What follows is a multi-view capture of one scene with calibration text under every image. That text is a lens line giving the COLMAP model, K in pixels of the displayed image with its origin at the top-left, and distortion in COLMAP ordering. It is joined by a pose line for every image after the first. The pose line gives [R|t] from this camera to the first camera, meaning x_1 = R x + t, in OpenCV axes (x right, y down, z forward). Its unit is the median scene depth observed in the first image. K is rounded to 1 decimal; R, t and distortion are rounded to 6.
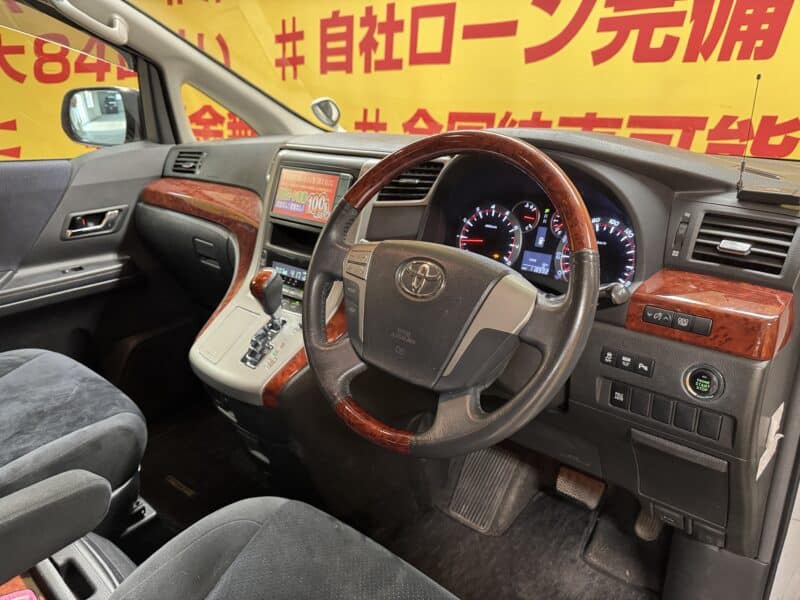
lens RADIAL K [[569.7, 0, 399.8], [0, 569.7, 302.1], [0, 0, 1]] dist [0.023849, -0.035374]
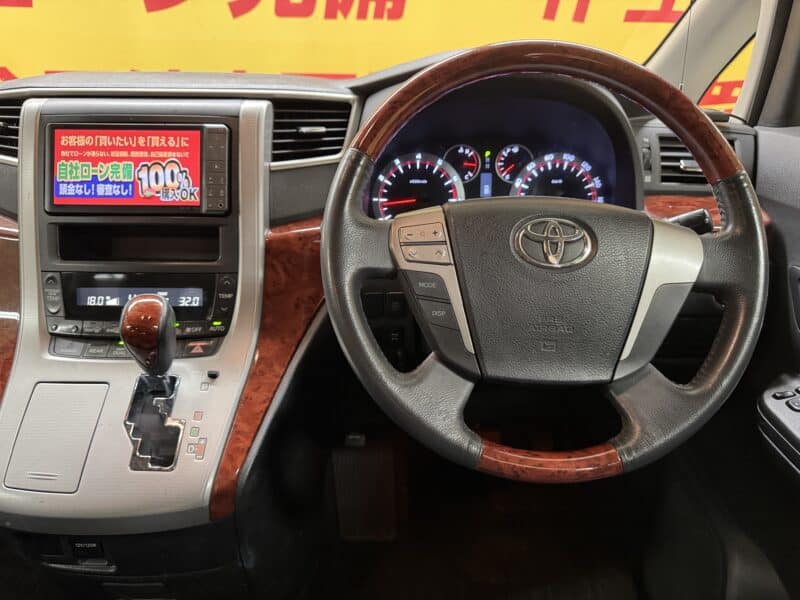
lens RADIAL K [[569.7, 0, 400.4], [0, 569.7, 314.3], [0, 0, 1]] dist [0.023849, -0.035374]
pose [[0.735034, -0.251051, 0.629840, -0.180672], [0.213268, 0.967382, 0.136706, -0.029004], [-0.643616, 0.033841, 0.764600, 0.177172]]
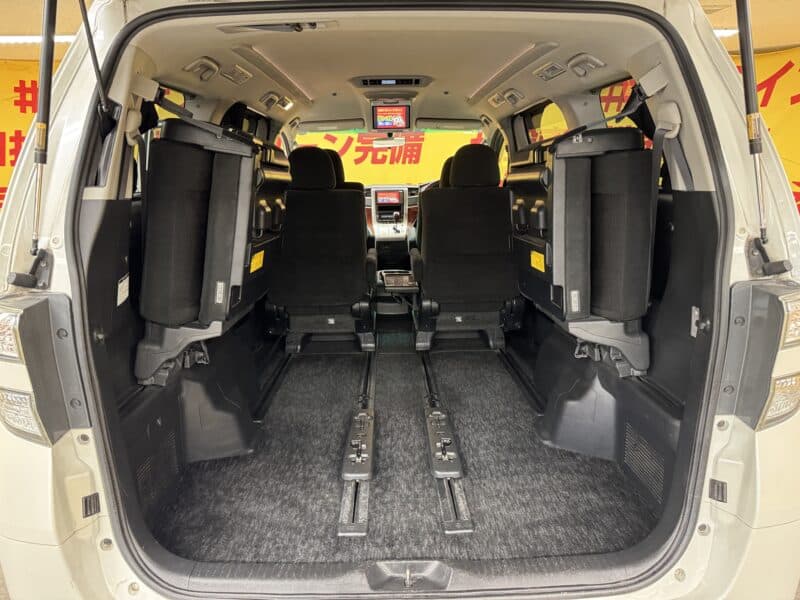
lens RADIAL K [[569.7, 0, 394.7], [0, 569.7, 297.1], [0, 0, 1]] dist [0.023849, -0.035374]
pose [[0.738804, -0.146761, 0.657746, -1.421622], [0.244089, 0.968006, -0.058181, 0.364637], [-0.628163, 0.203532, 0.750990, -0.948478]]
